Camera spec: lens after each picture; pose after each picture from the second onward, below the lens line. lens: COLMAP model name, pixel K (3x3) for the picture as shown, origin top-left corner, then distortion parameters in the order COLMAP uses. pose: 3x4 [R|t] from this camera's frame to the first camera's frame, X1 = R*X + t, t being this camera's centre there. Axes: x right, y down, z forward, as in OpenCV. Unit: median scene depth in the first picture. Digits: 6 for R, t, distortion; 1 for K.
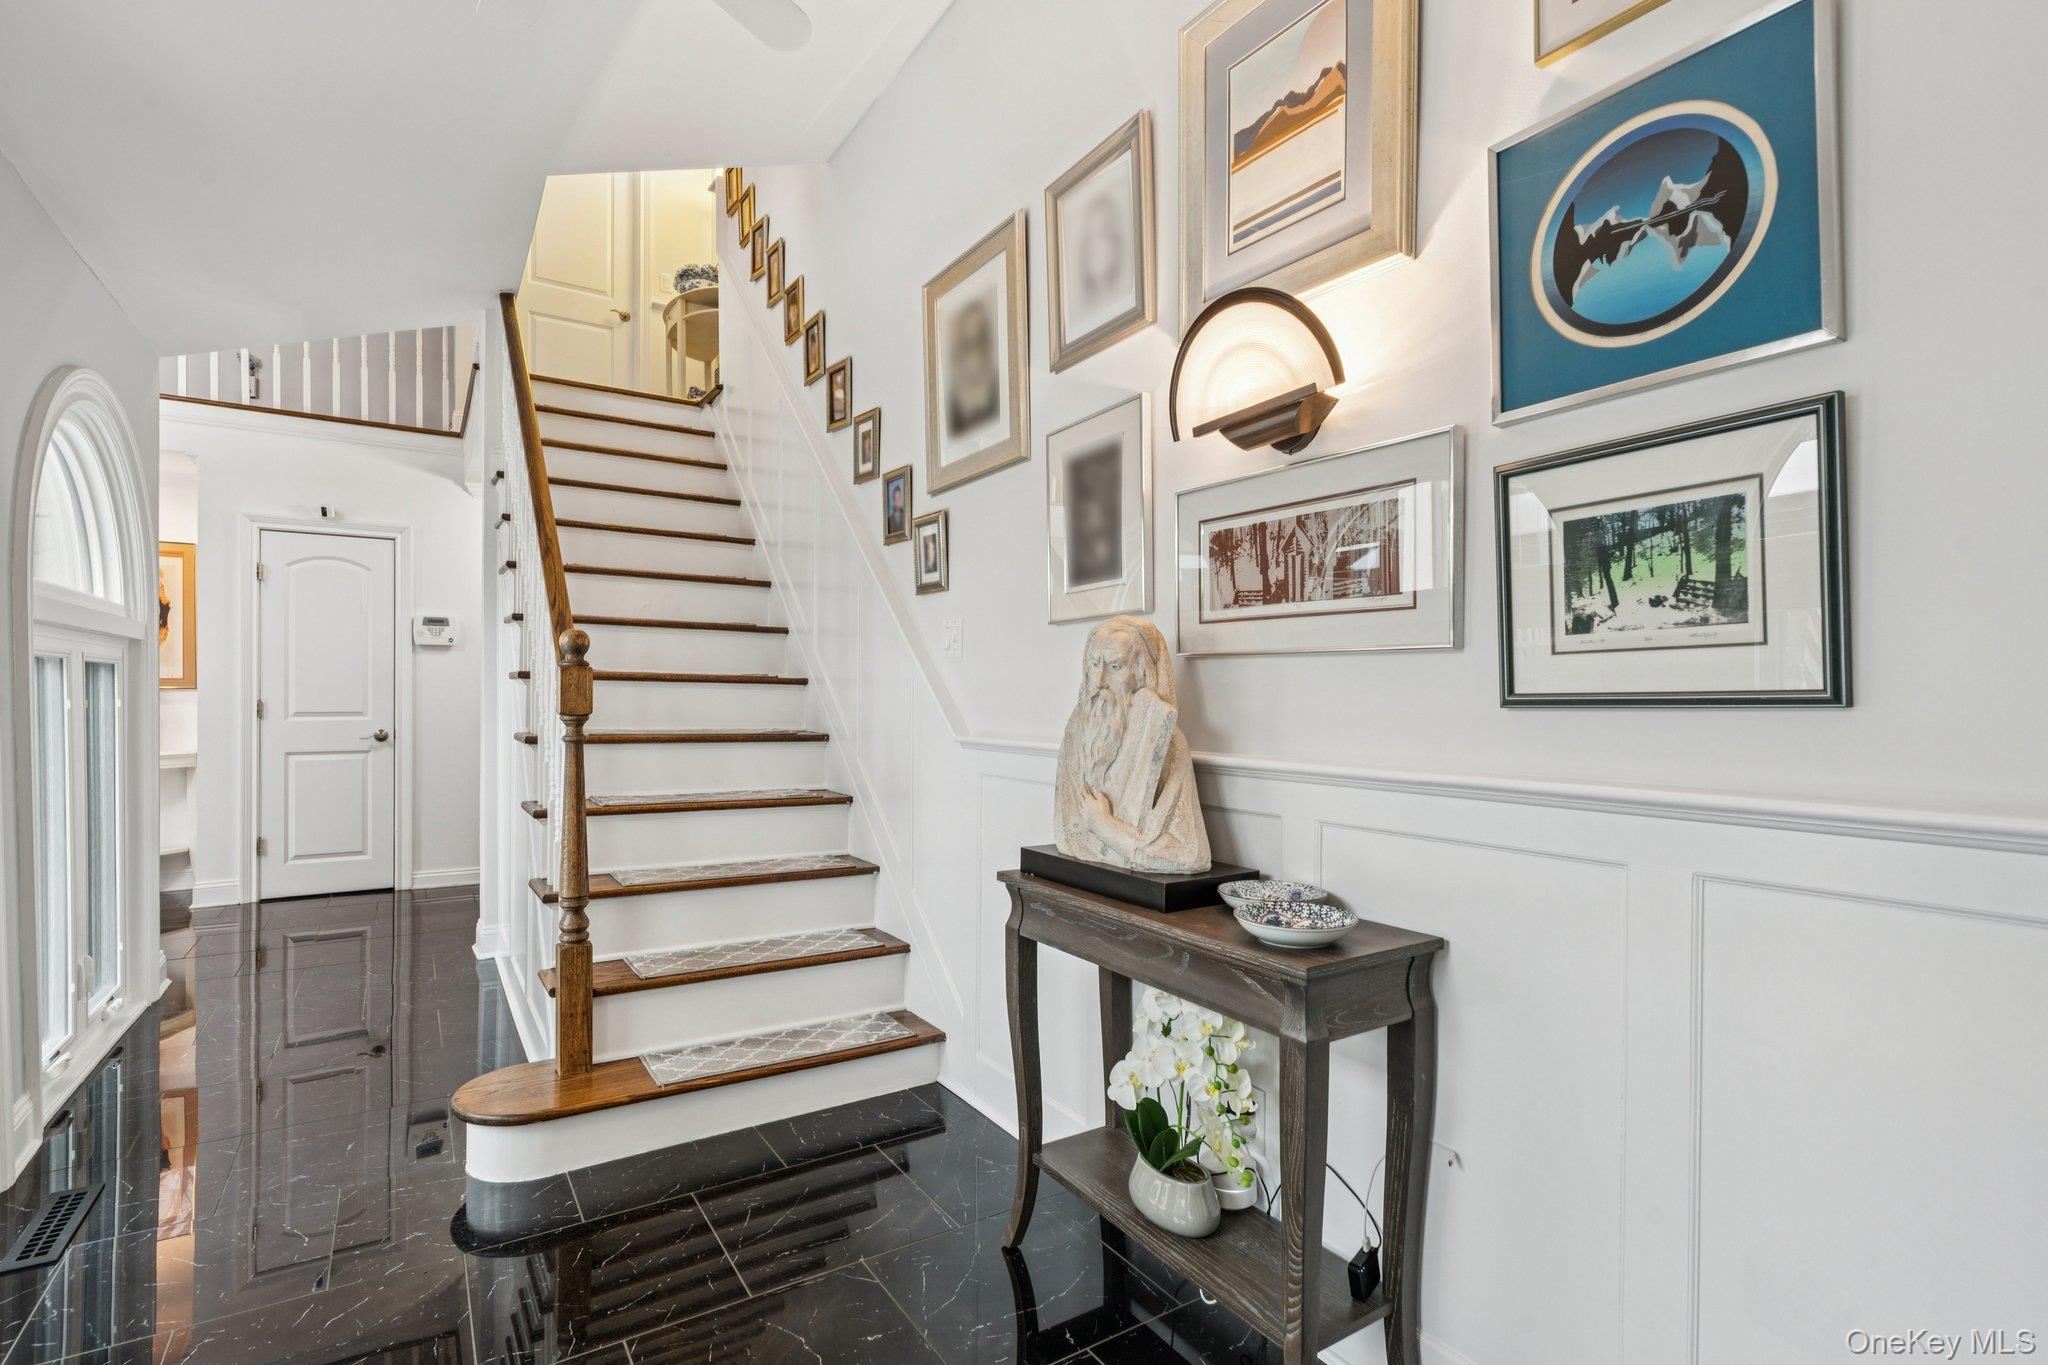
lens RADIAL K [[959.0, 0, 1022.0], [0, 959.0, 693.9], [0, 0, 1]] dist [0.000223, -0.001690]
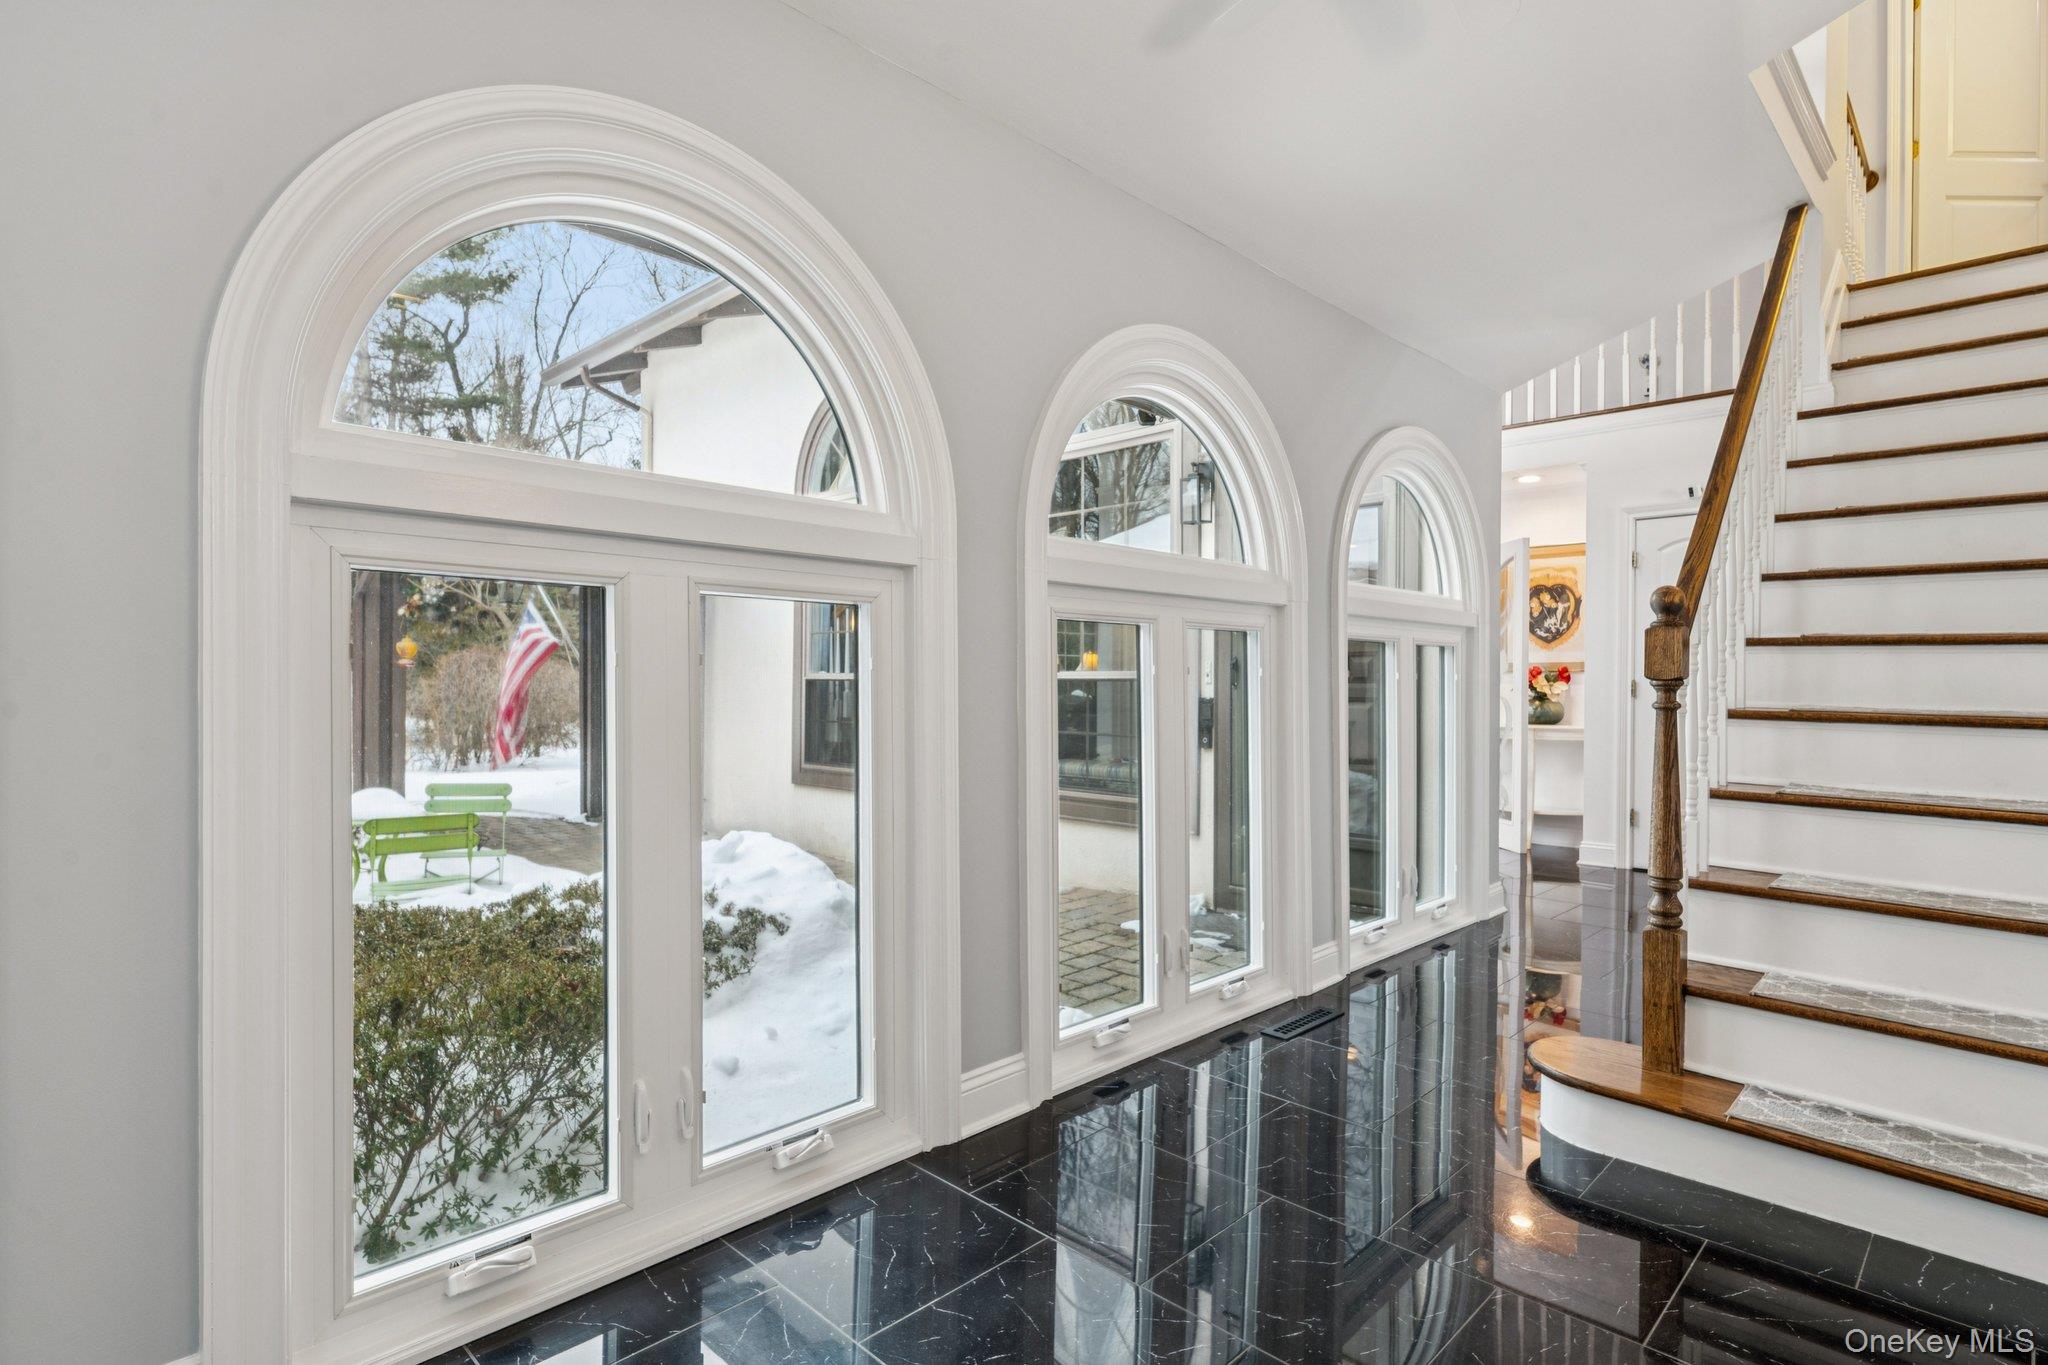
lens RADIAL K [[1037.5, 0, 1017.0], [0, 1037.5, 681.4], [0, 0, 1]] dist [0.002029, -0.002856]
pose [[0.199214, -0.006391, -0.979935, 0.374903], [-0.000387, 0.999978, -0.006600, 0.029675], [0.979956, 0.001694, 0.199207, 0.190270]]
